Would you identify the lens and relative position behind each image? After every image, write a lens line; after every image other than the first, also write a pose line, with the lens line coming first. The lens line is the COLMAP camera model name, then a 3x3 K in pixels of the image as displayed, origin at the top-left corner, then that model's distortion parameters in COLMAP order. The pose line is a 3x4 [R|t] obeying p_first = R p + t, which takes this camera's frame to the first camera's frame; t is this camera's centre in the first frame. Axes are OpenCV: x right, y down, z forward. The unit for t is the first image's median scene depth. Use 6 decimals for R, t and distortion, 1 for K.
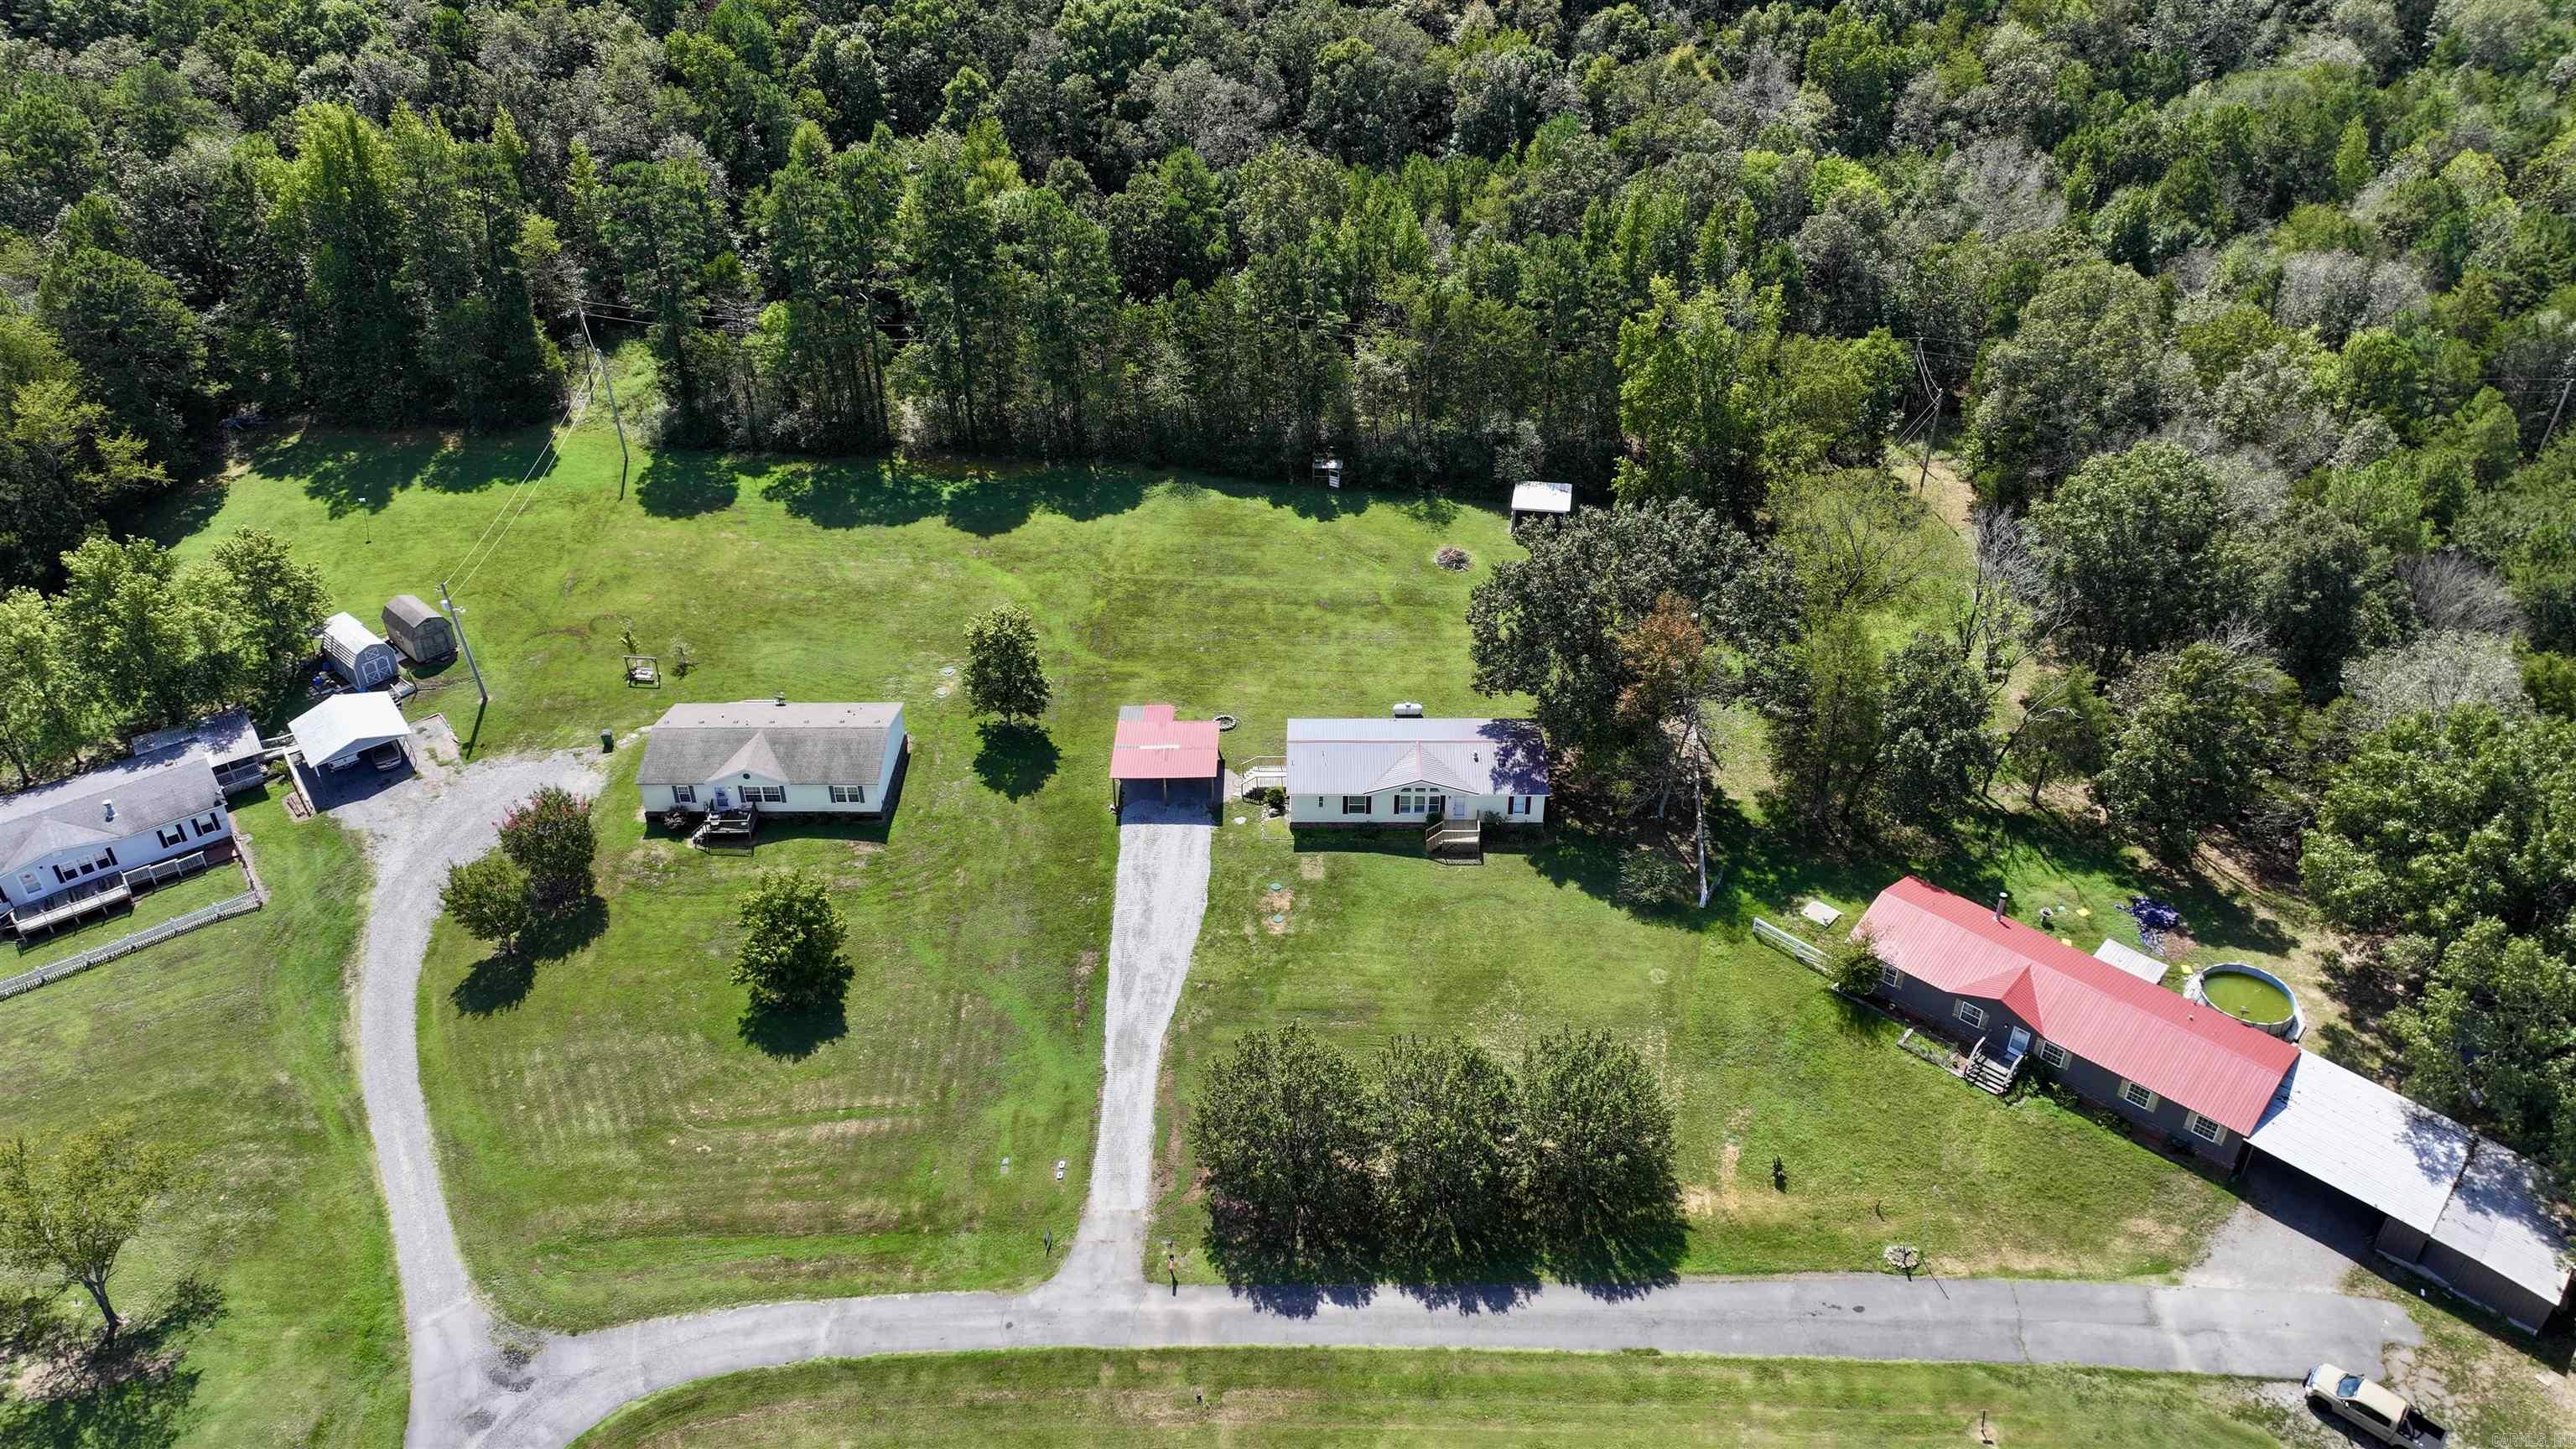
lens RADIAL K [[1898.1, 0, 1279.1], [0, 1898.1, 660.6], [0, 0, 1]] dist [0.013651, -0.000795]
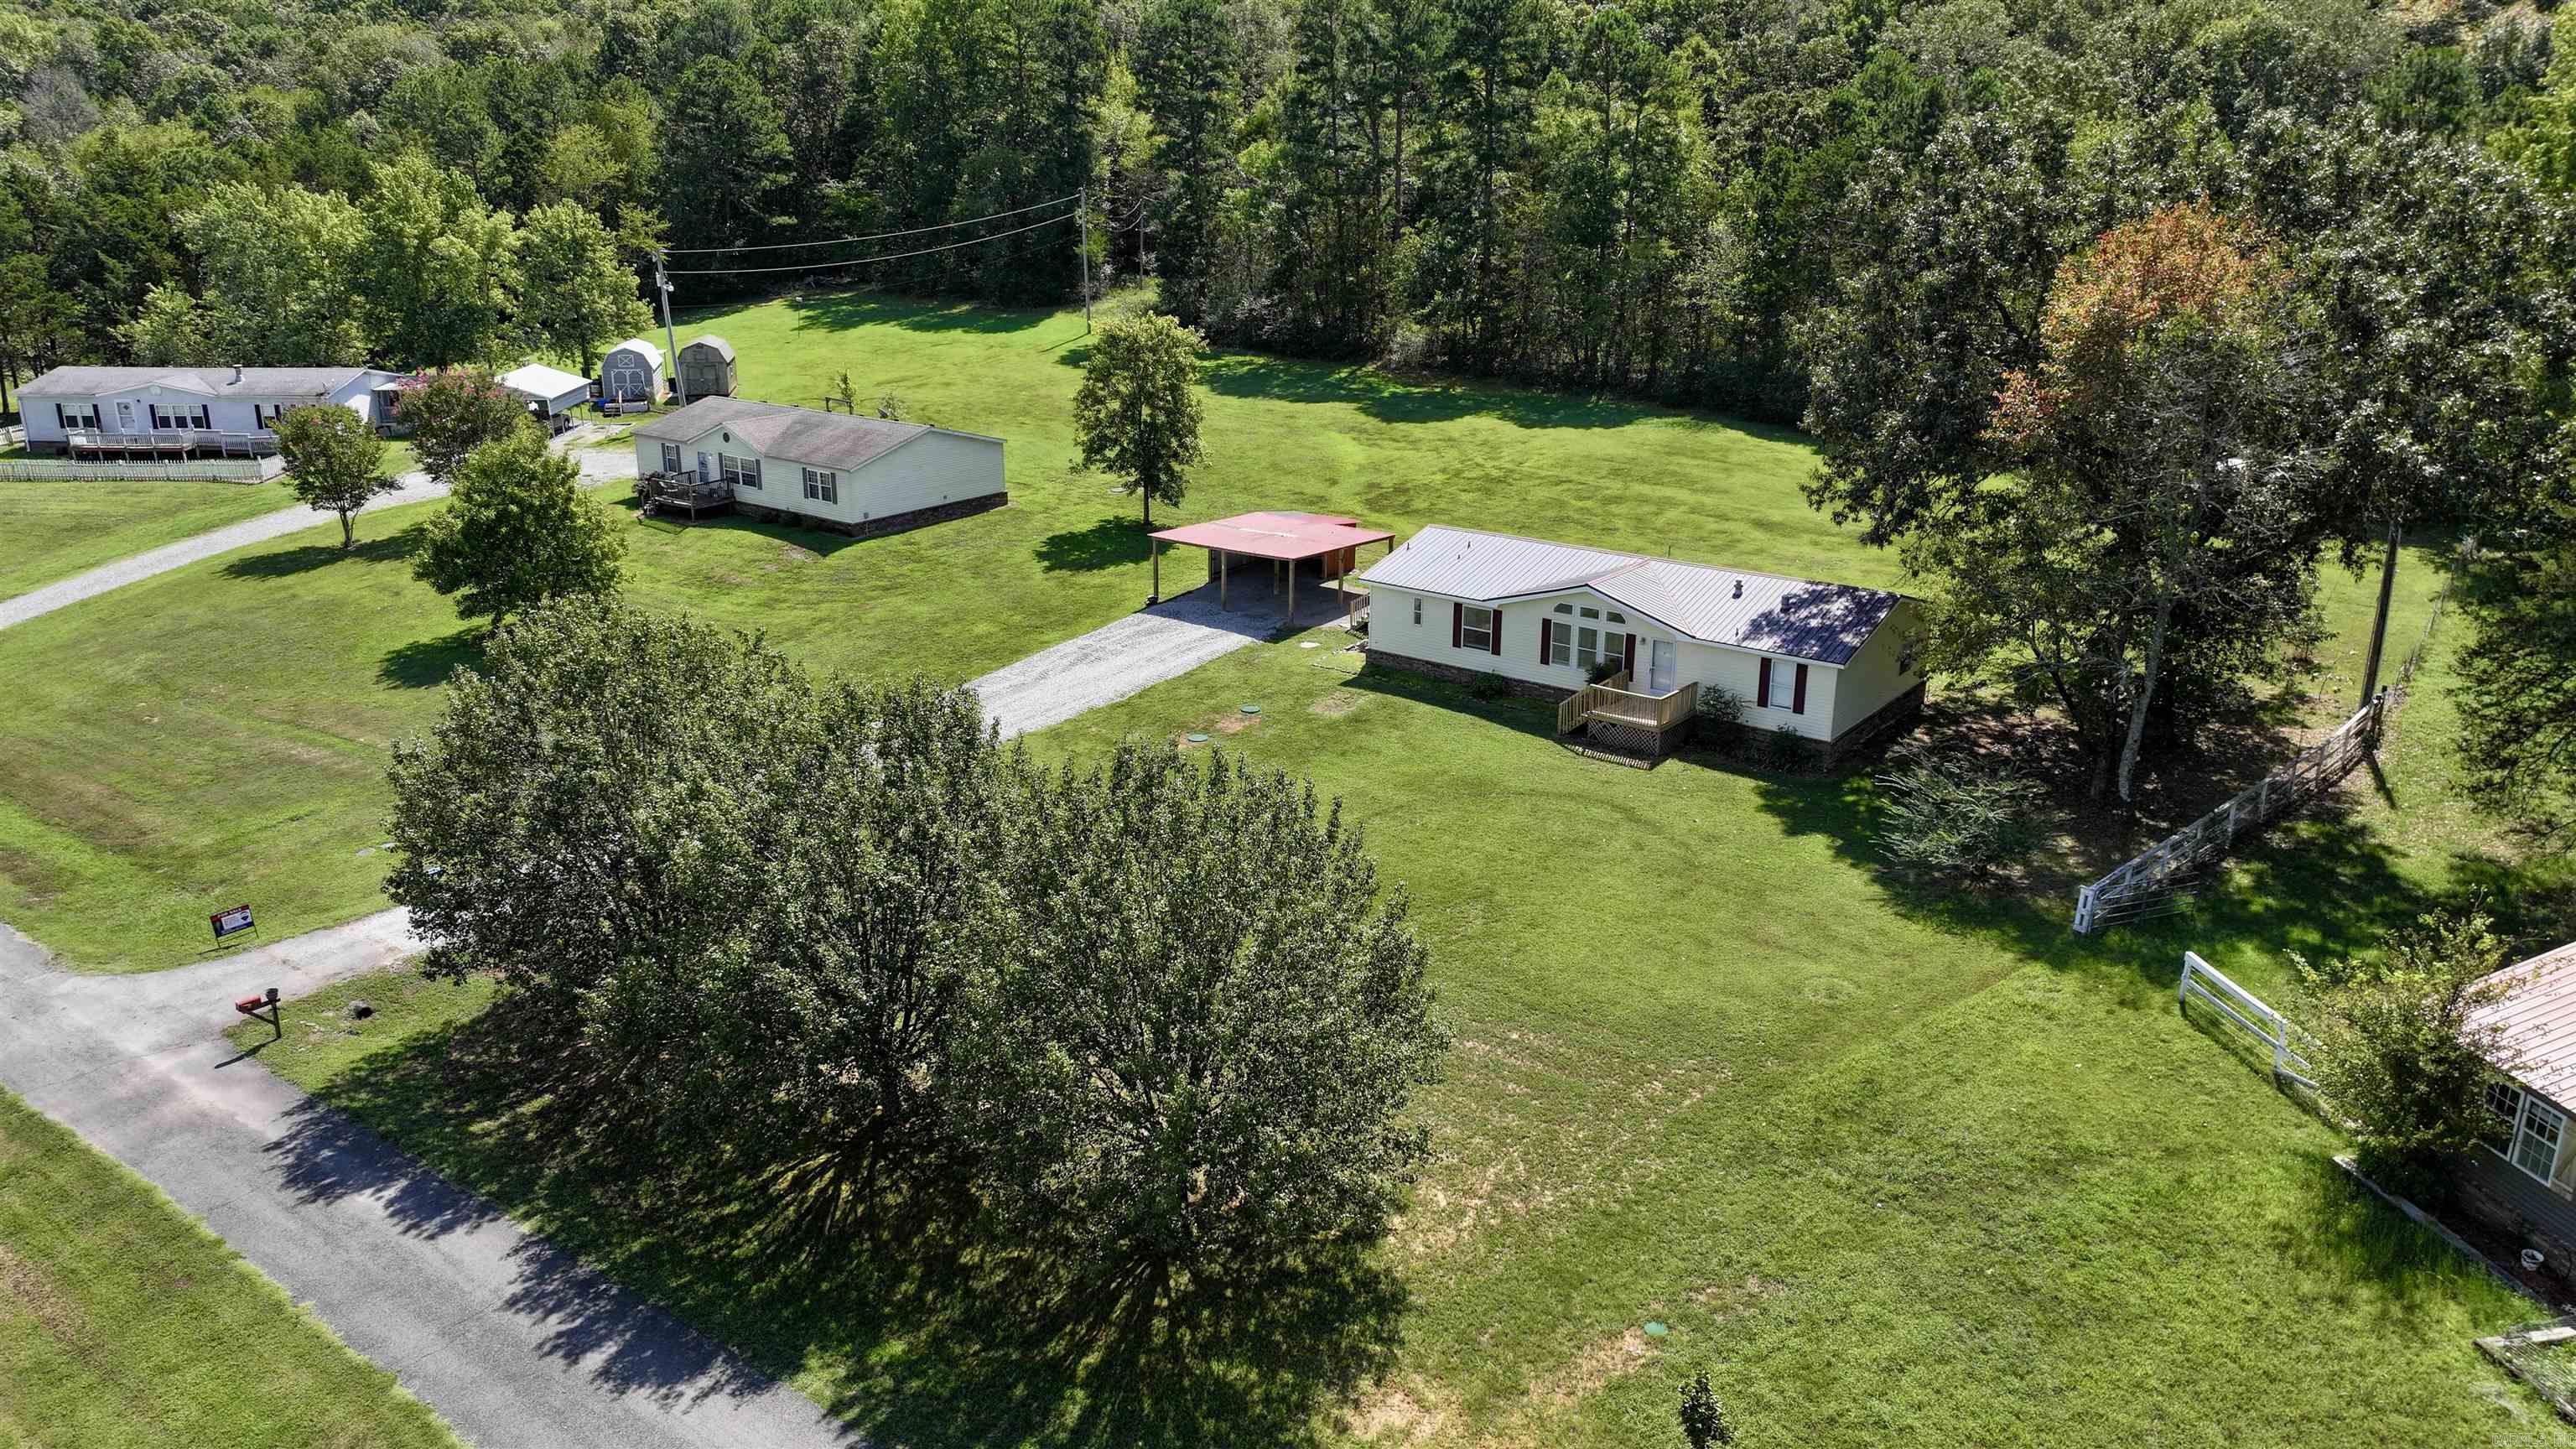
lens RADIAL K [[1816.5, 0, 1290.0], [0, 1816.5, 706.5], [0, 0, 1]] dist [0.008114, -0.003252]
pose [[0.805116, 0.191926, -0.561207, 0.342148], [-0.330917, 0.930594, -0.156487, 0.231814], [0.492222, 0.311703, 0.812748, 0.727819]]
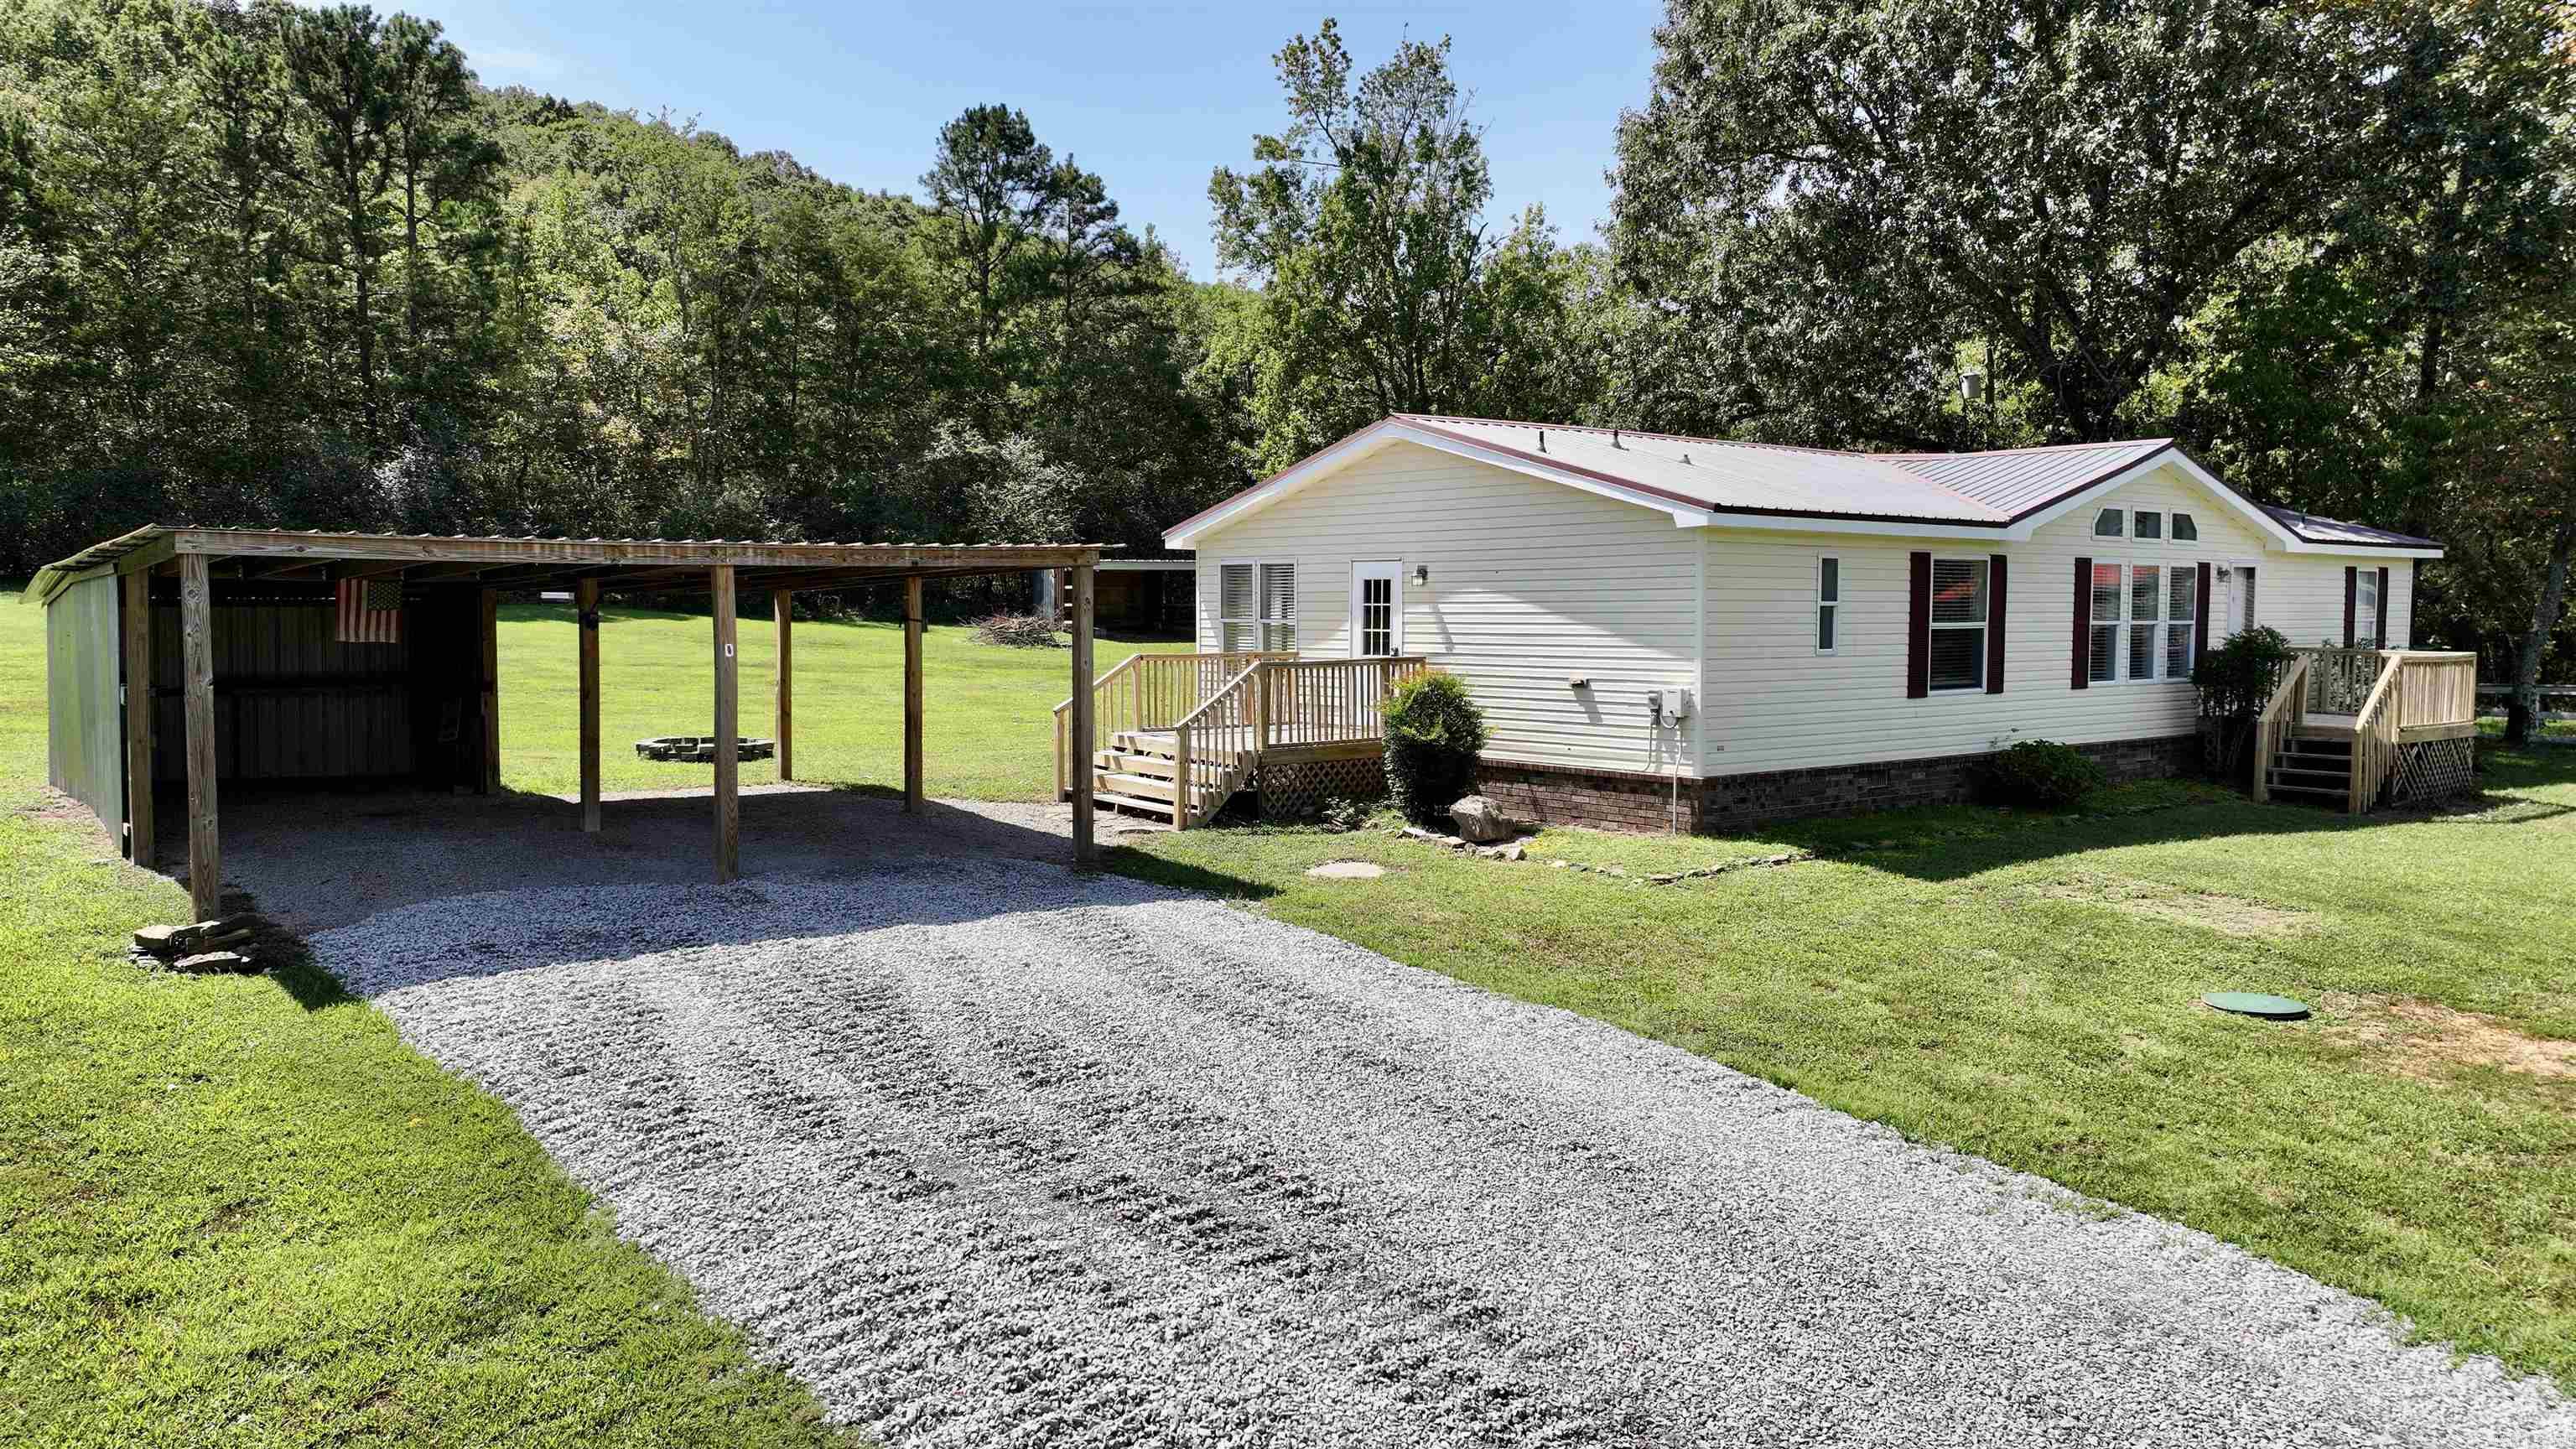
lens RADIAL K [[1816.5, 0, 1290.0], [0, 1816.5, 706.5], [0, 0, 1]] dist [0.008114, -0.003252]
pose [[0.770195, -0.021966, 0.637431, -0.129545], [0.330801, 0.868235, -0.369781, 0.150003], [-0.545317, 0.495666, 0.675977, 1.148660]]
